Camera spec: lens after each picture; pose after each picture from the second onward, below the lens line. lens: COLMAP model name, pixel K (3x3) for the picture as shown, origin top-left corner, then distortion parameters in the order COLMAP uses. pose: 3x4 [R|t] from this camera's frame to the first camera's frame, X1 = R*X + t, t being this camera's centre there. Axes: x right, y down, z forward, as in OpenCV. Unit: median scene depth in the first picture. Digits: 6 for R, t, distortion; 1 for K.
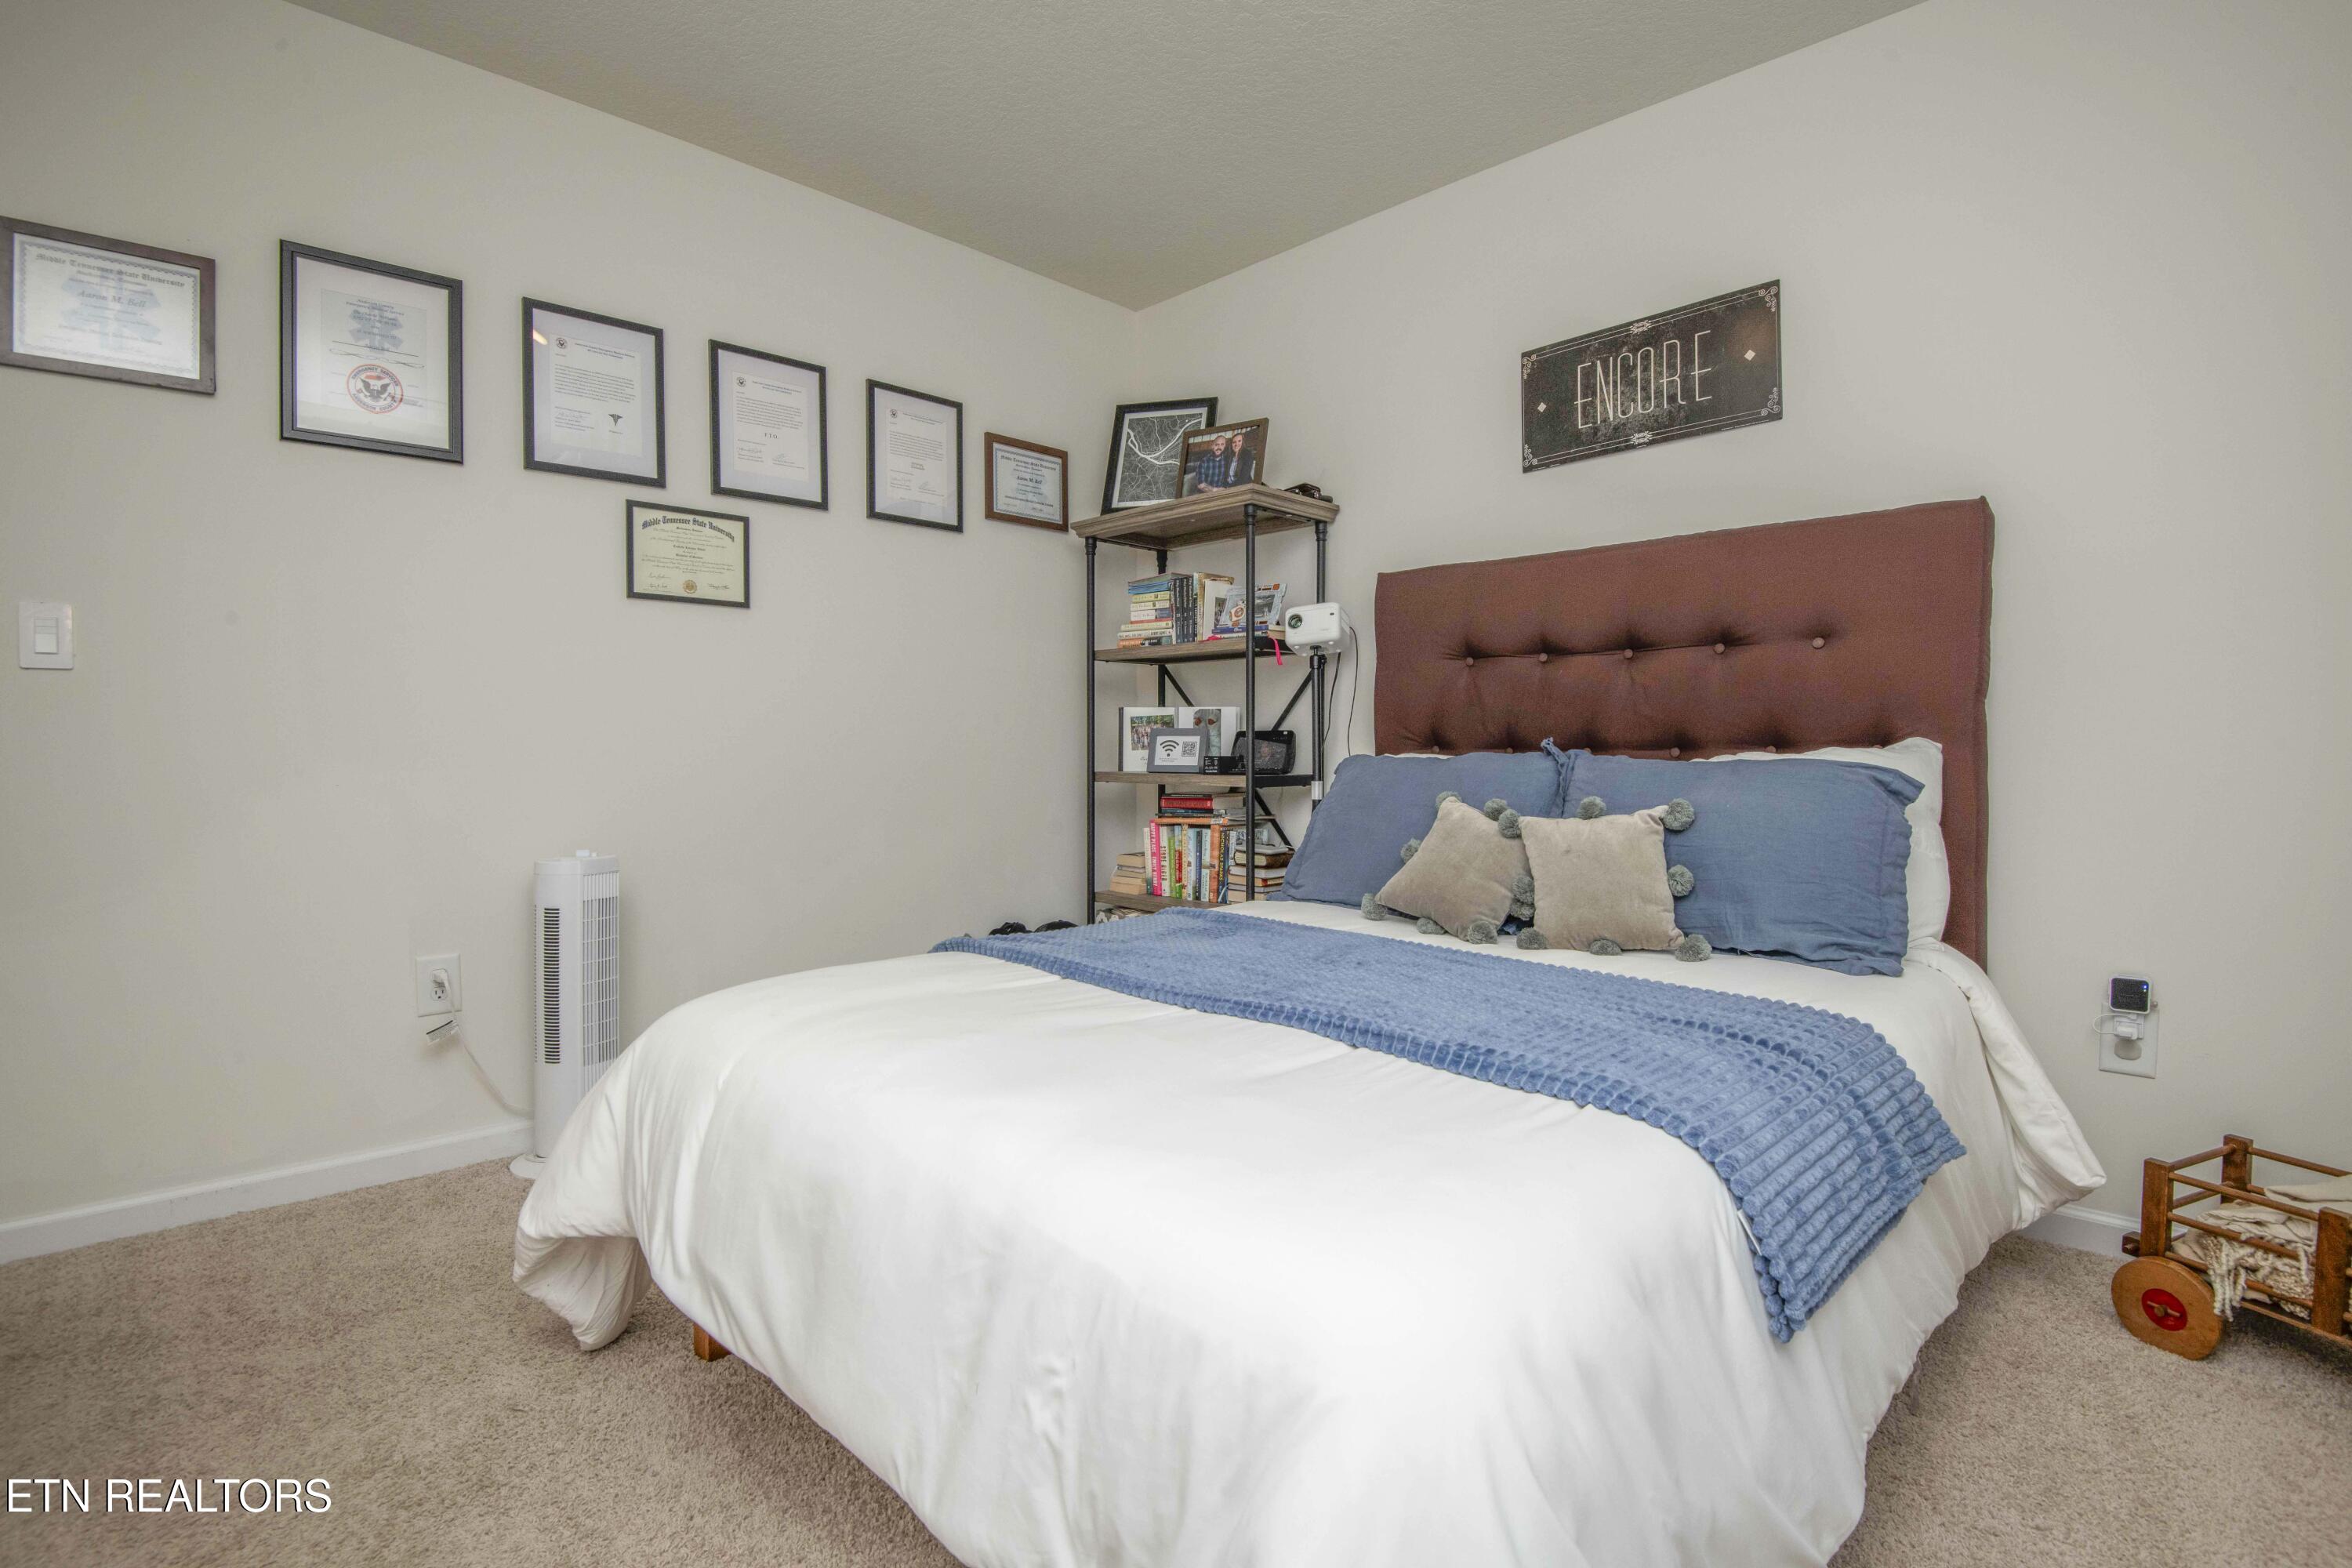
lens RADIAL K [[1096.6, 0, 1178.2], [0, 1096.6, 771.9], [0, 0, 1]] dist [-0.029913, -0.006631]
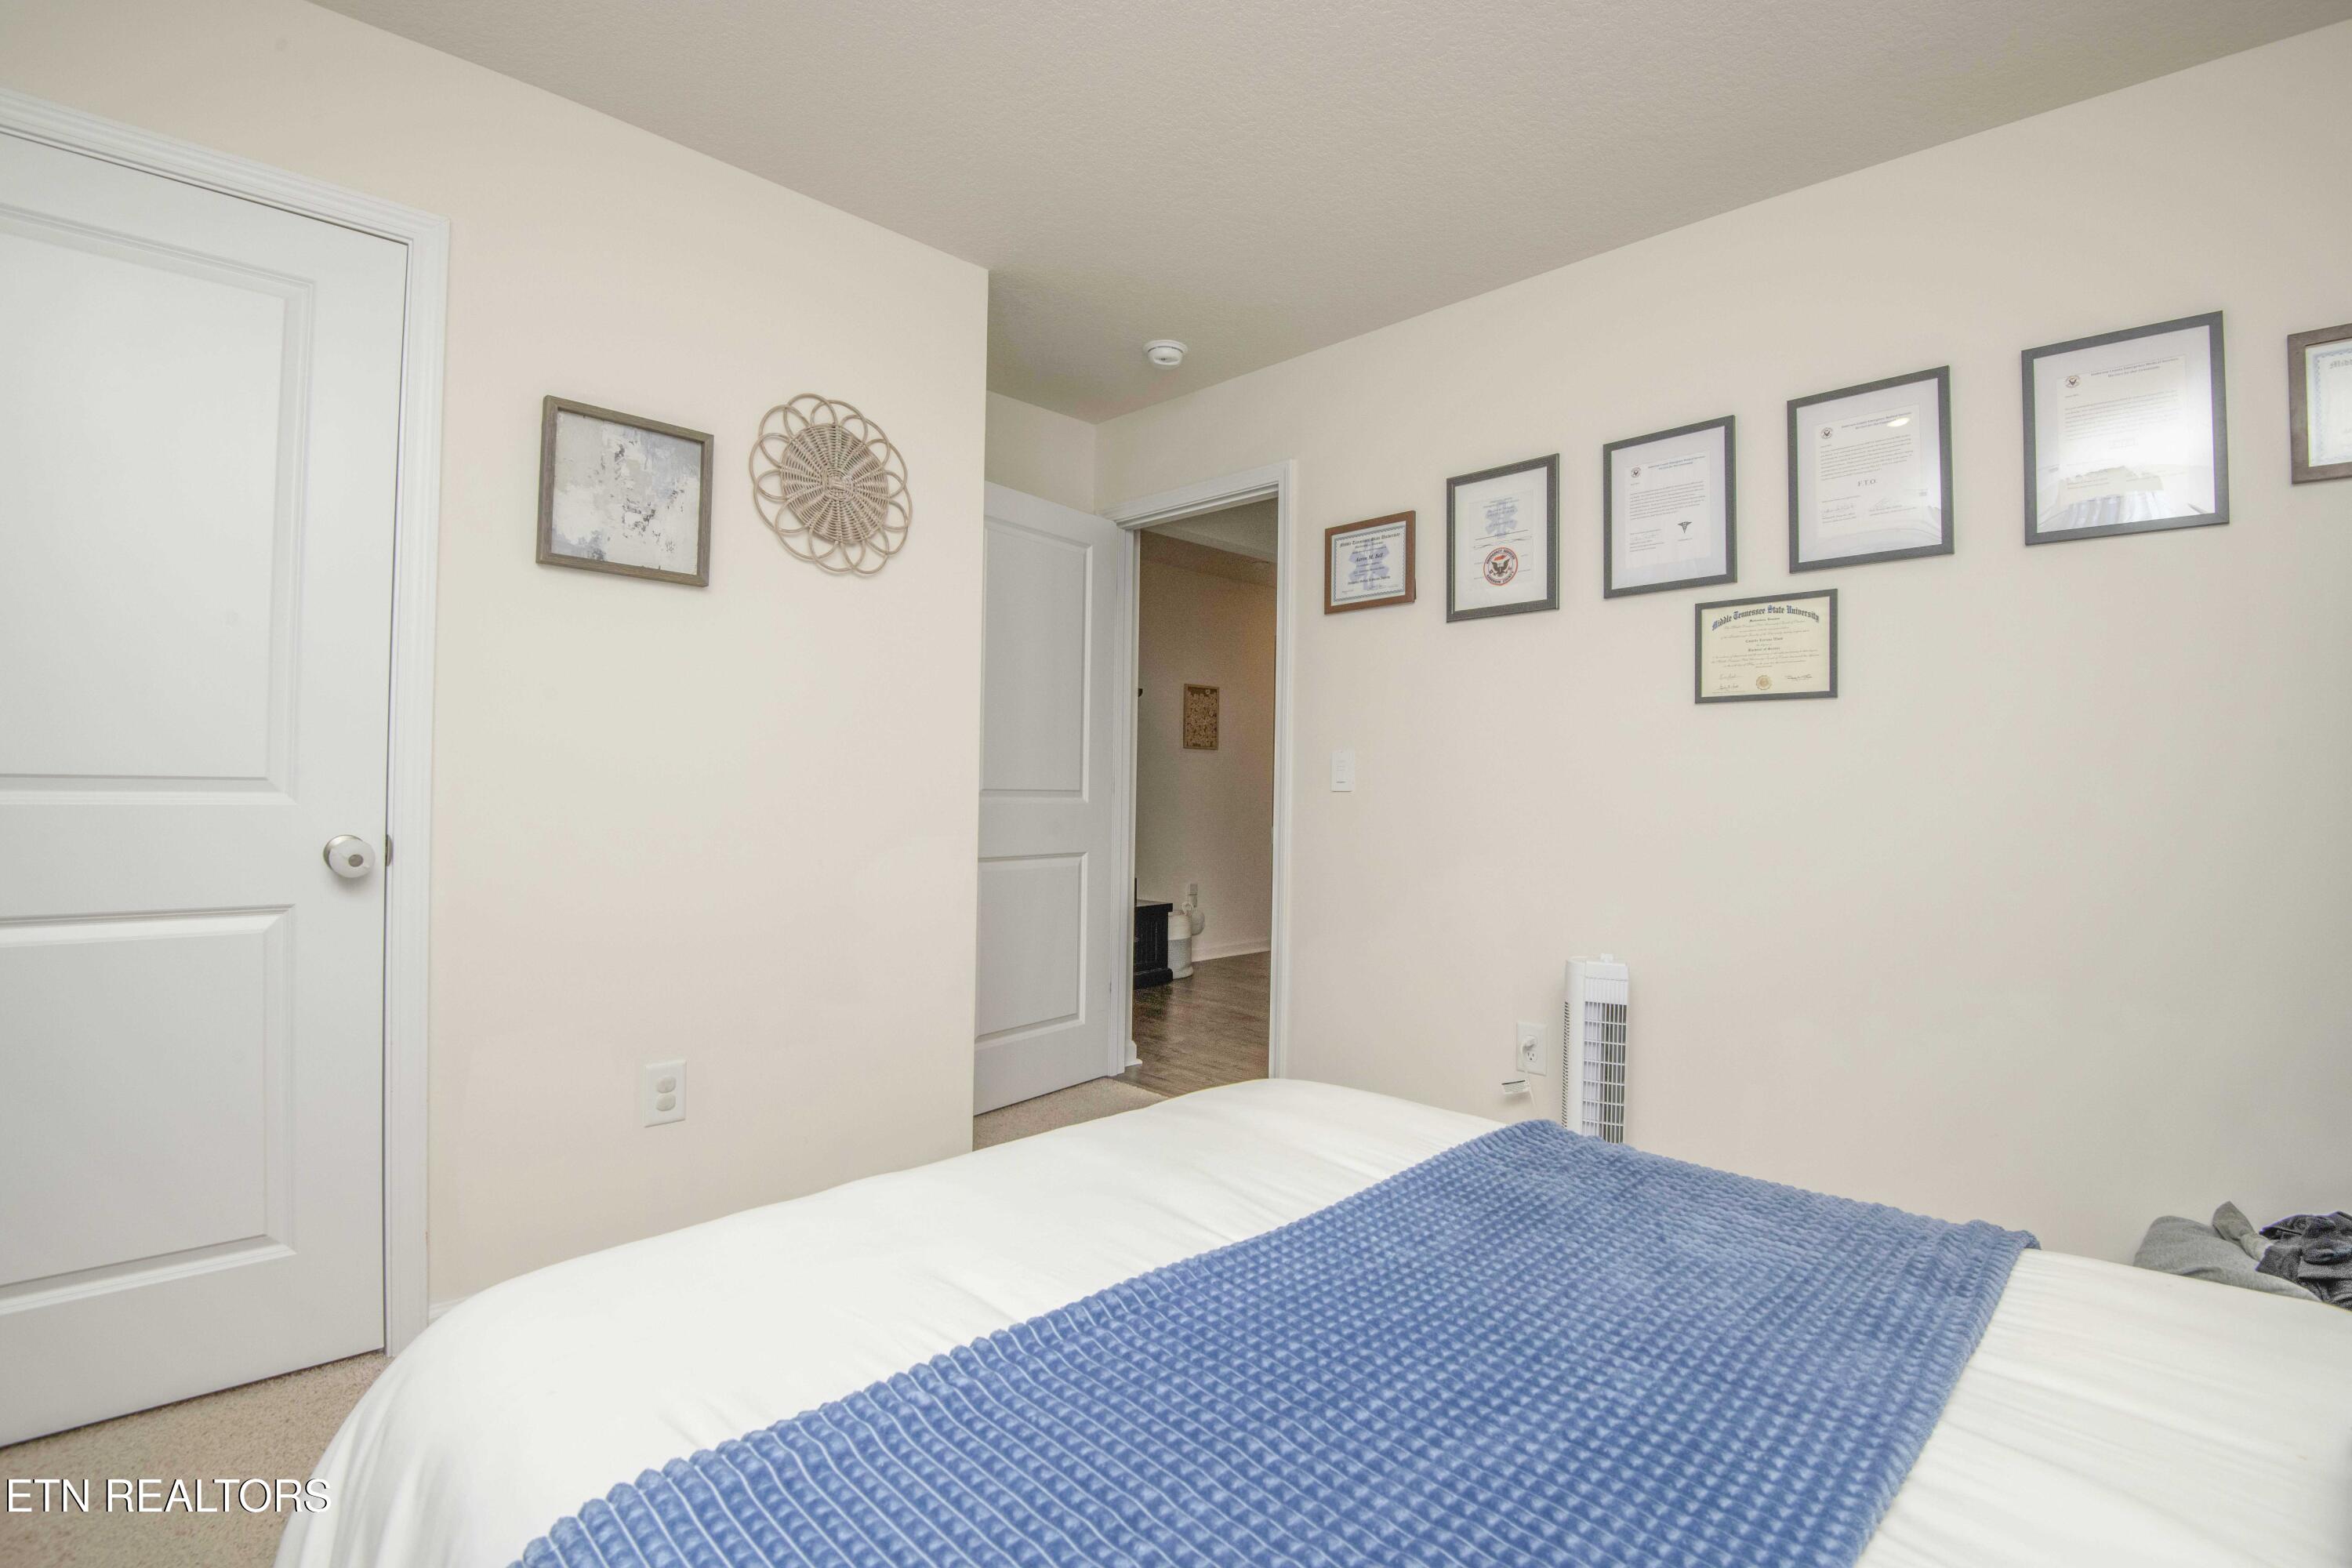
lens RADIAL K [[1096.6, 0, 1177.8], [0, 1096.6, 790.2], [0, 0, 1]] dist [-0.029913, -0.006631]
pose [[-0.019214, -0.014164, -0.999715, 0.466713], [-0.053030, 0.998507, -0.013127, -0.044709], [0.998408, 0.052763, -0.019936, 0.549735]]
